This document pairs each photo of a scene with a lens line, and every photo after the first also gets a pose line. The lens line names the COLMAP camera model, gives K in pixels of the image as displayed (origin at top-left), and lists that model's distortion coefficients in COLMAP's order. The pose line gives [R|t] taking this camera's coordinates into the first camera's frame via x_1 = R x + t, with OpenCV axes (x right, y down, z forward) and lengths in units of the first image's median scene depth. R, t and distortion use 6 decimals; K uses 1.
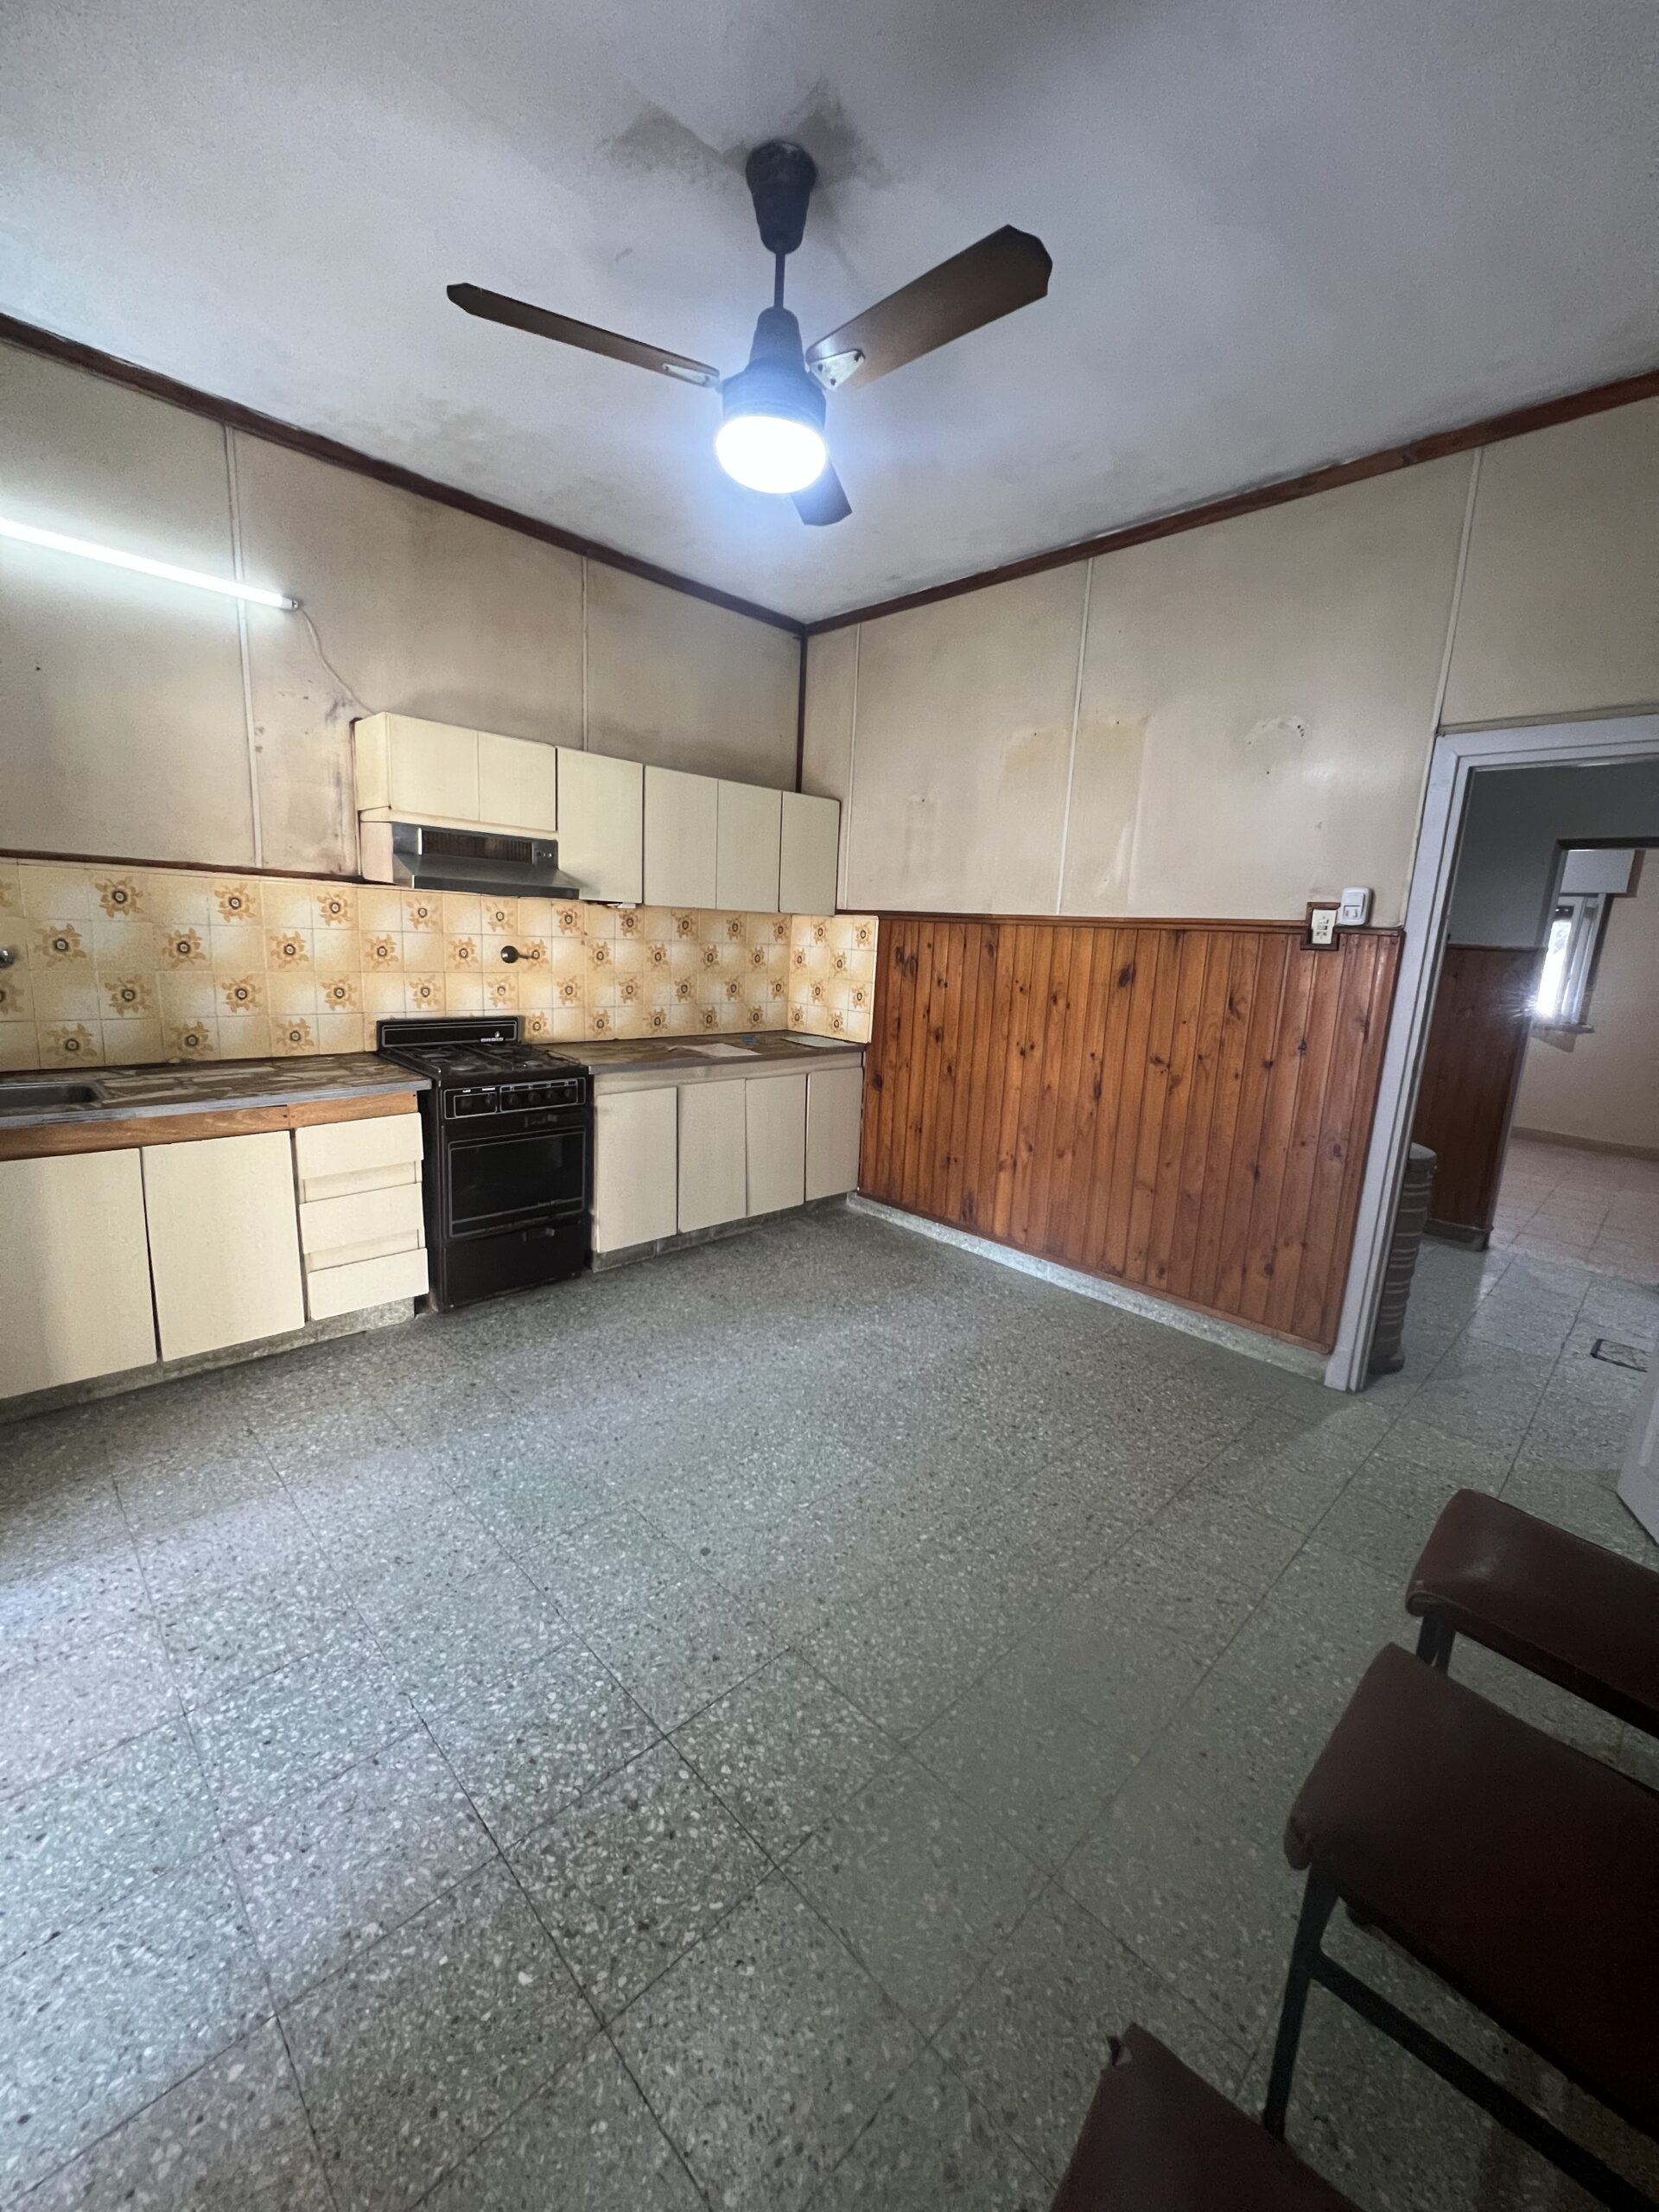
lens RADIAL K [[884.4, 0, 831.7], [0, 884.4, 1099.1], [0, 0, 1]] dist [0.000813, 0.000025]
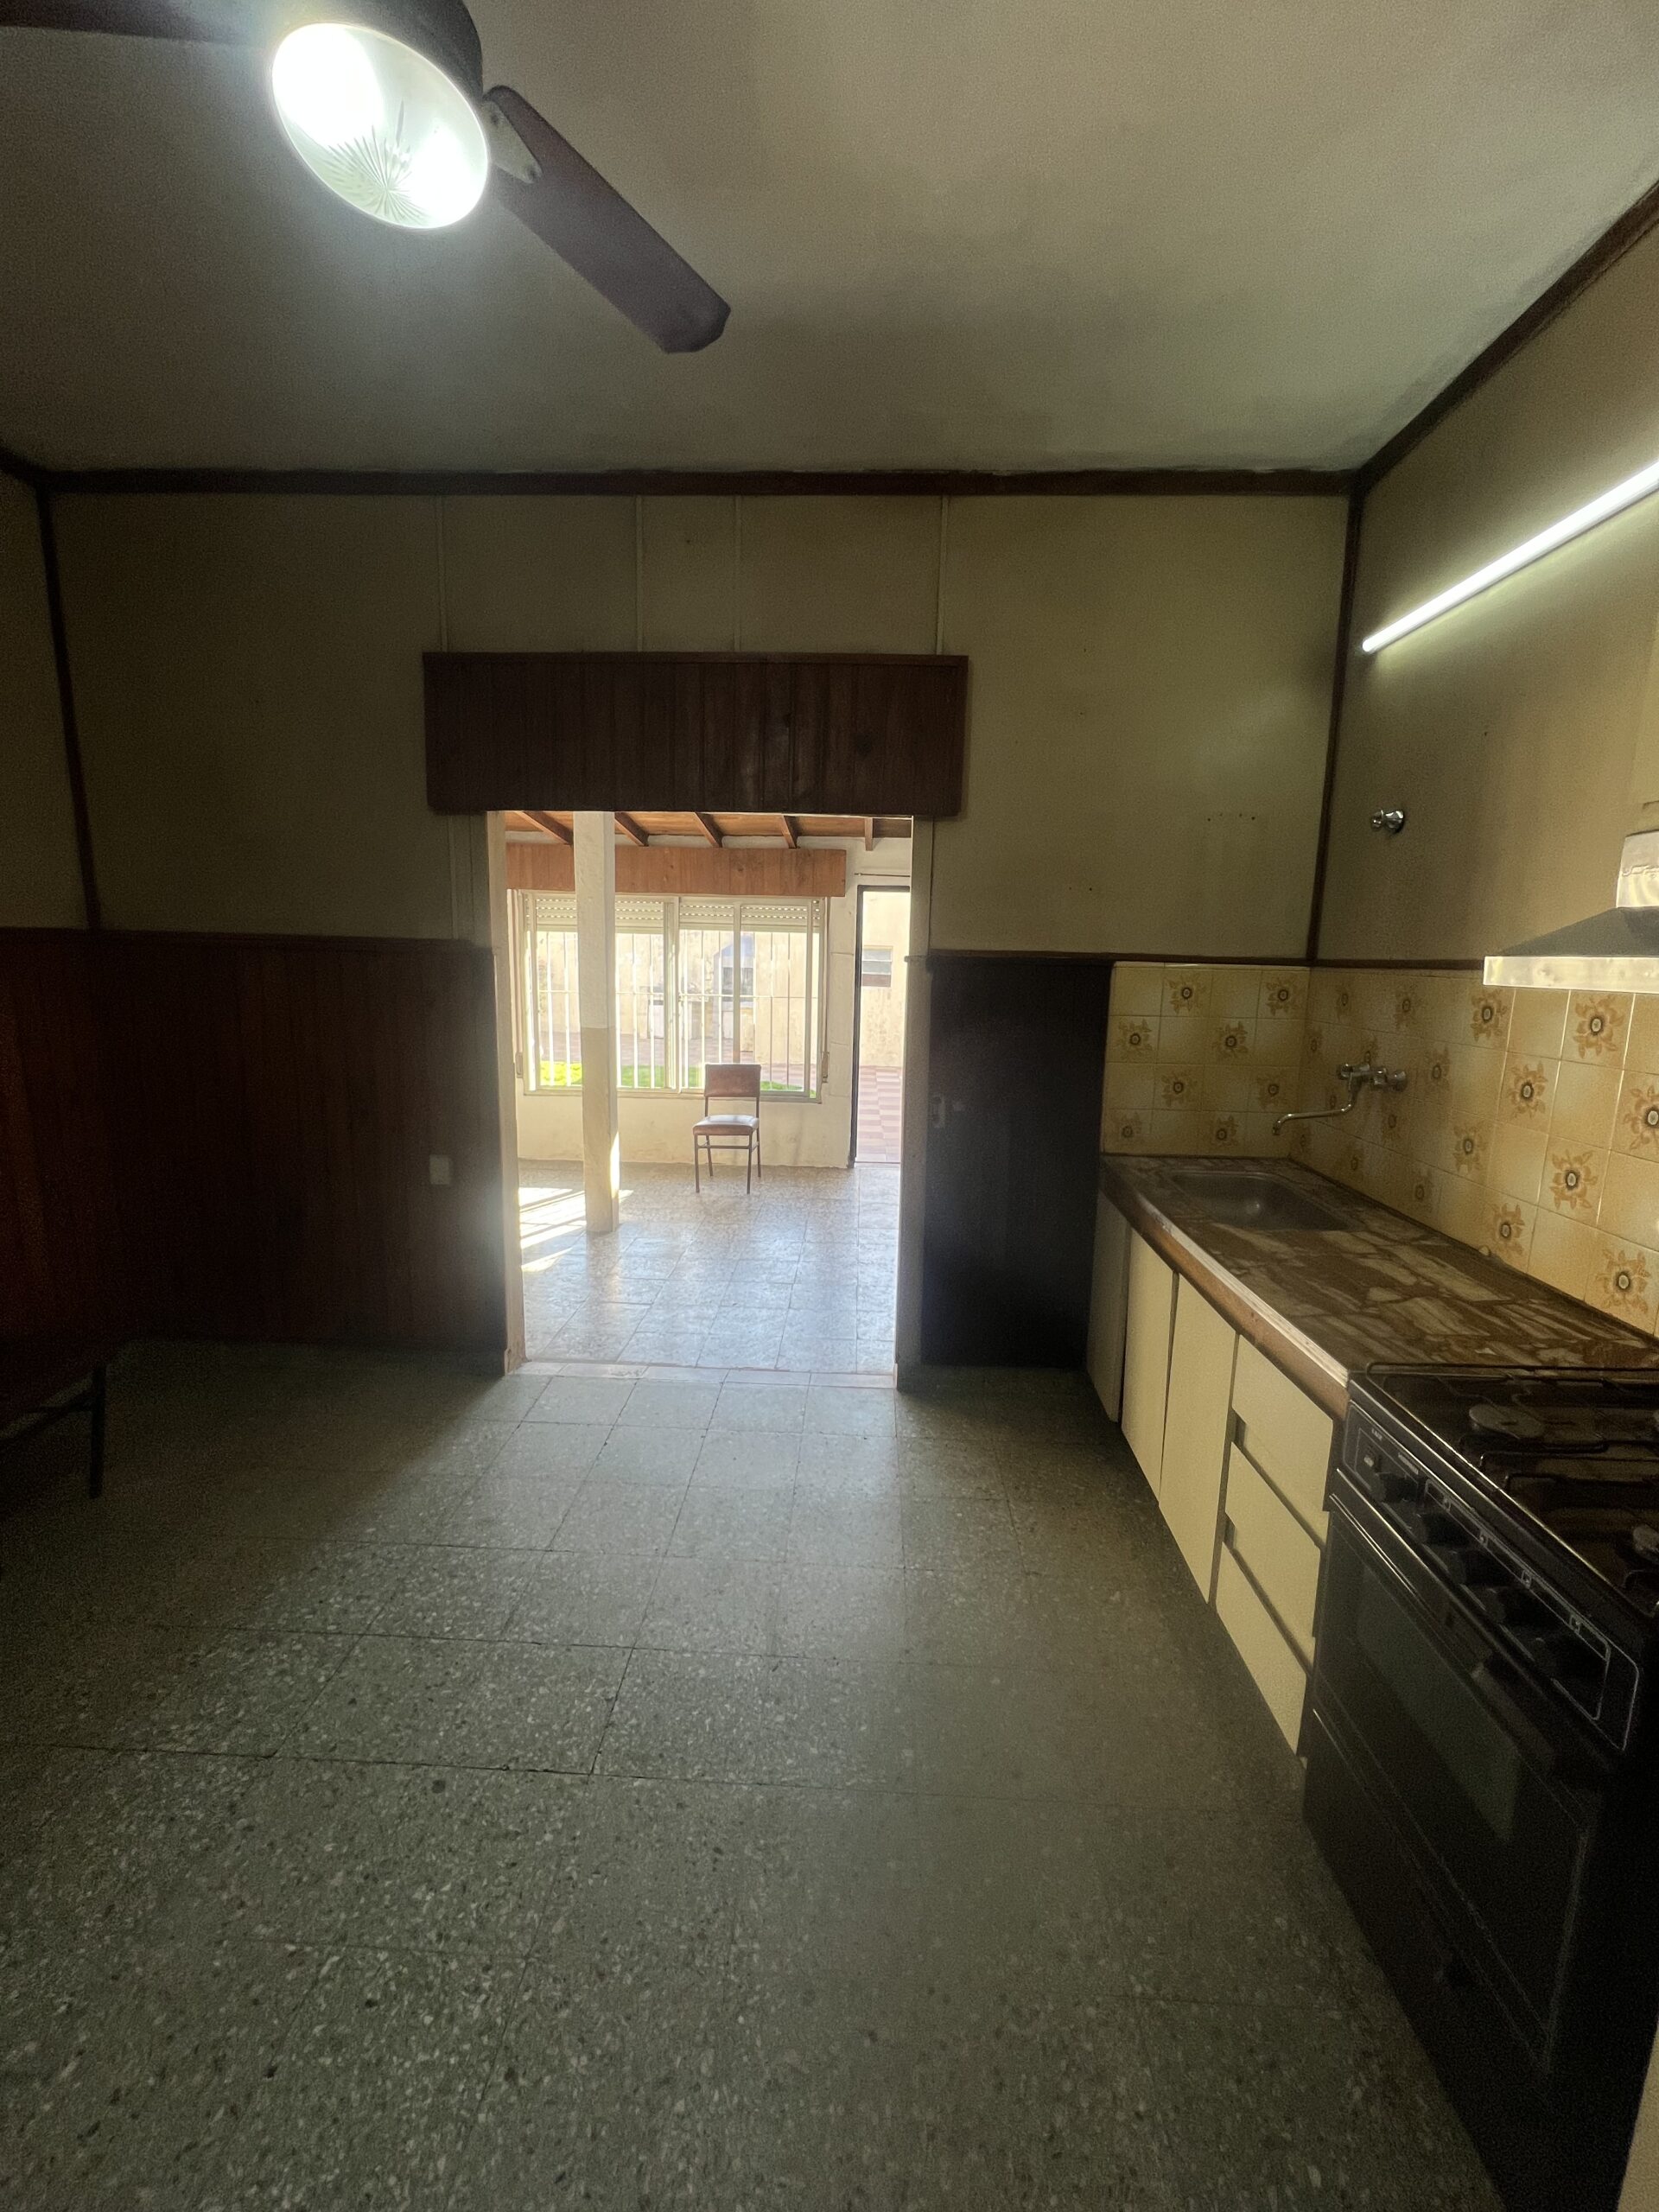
lens RADIAL K [[884.4, 0, 831.7], [0, 884.4, 1099.1], [0, 0, 1]] dist [0.000813, 0.000025]
pose [[-0.730234, 0.042559, -0.681871, 0.067772], [-0.189215, 0.946418, 0.261706, -0.204257], [0.656473, 0.320127, -0.683054, 0.950286]]
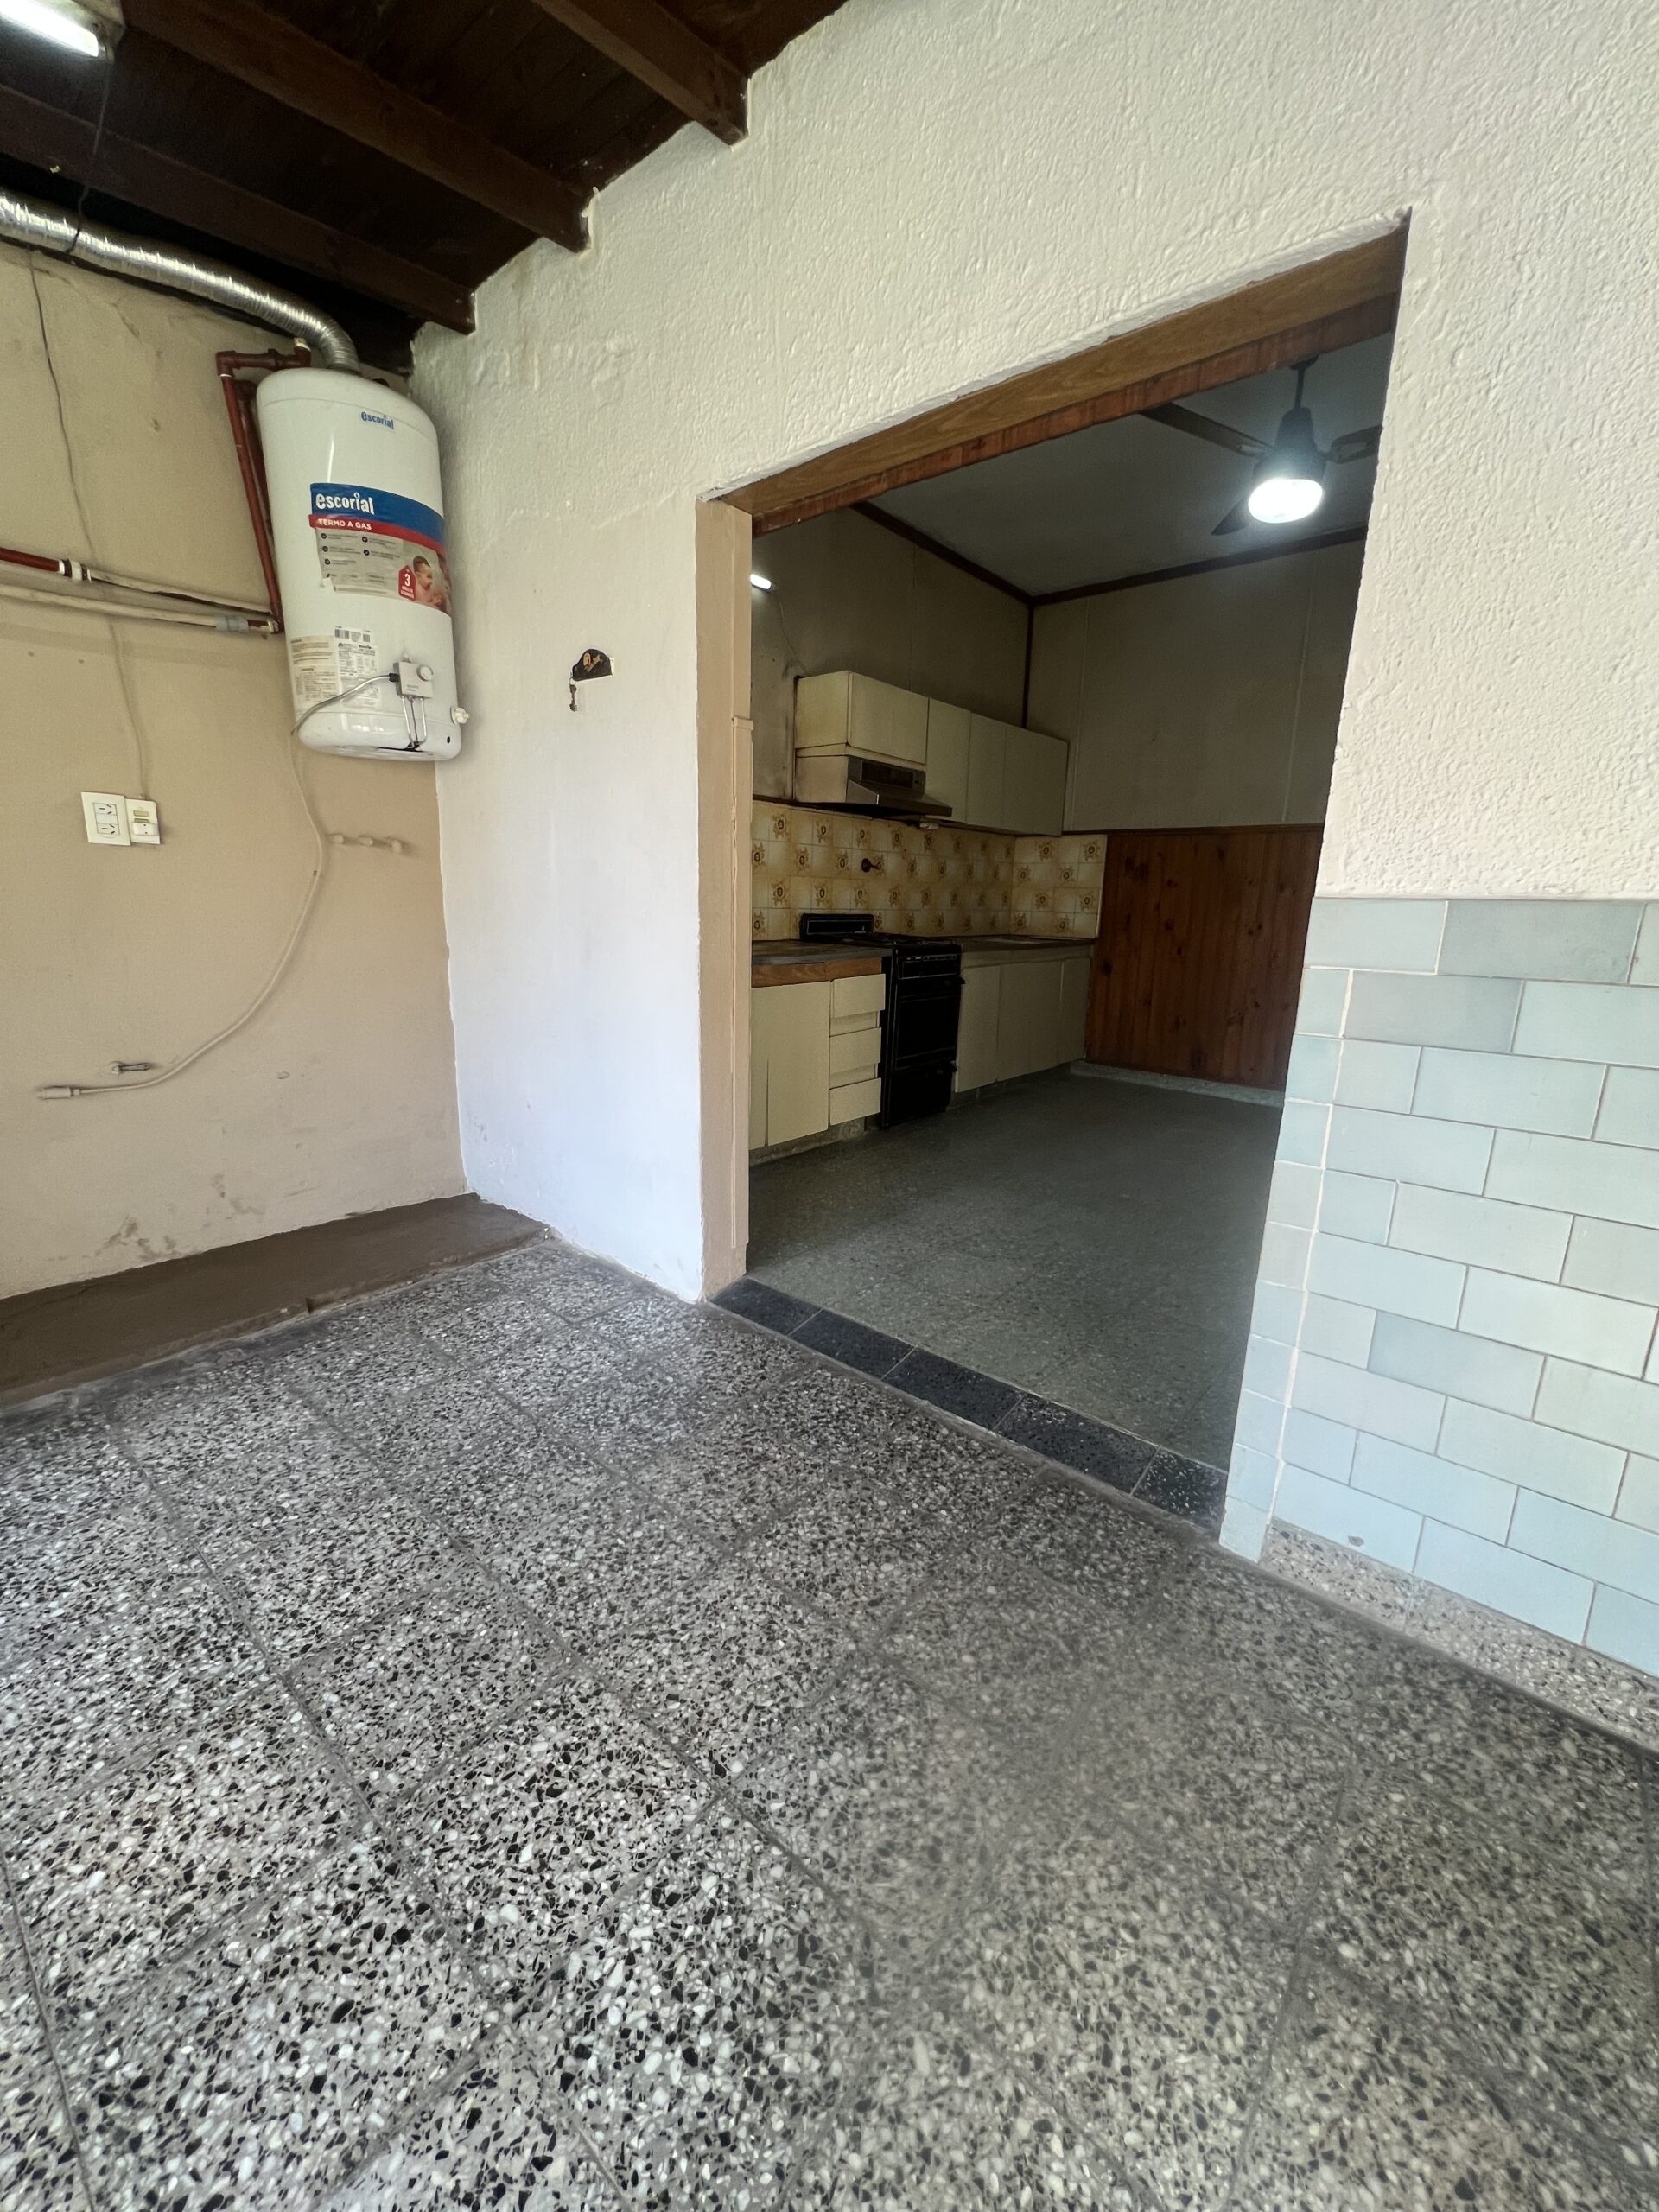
lens RADIAL K [[880.1, 0, 829.5], [0, 880.1, 1106.0], [0, 0, 1]] dist [-0.001290, 0.000674]
pose [[0.996062, -0.044602, 0.076625, -0.572059], [0.040955, 0.997982, 0.048534, 0.127779], [-0.078635, -0.045205, 0.995878, -0.291200]]
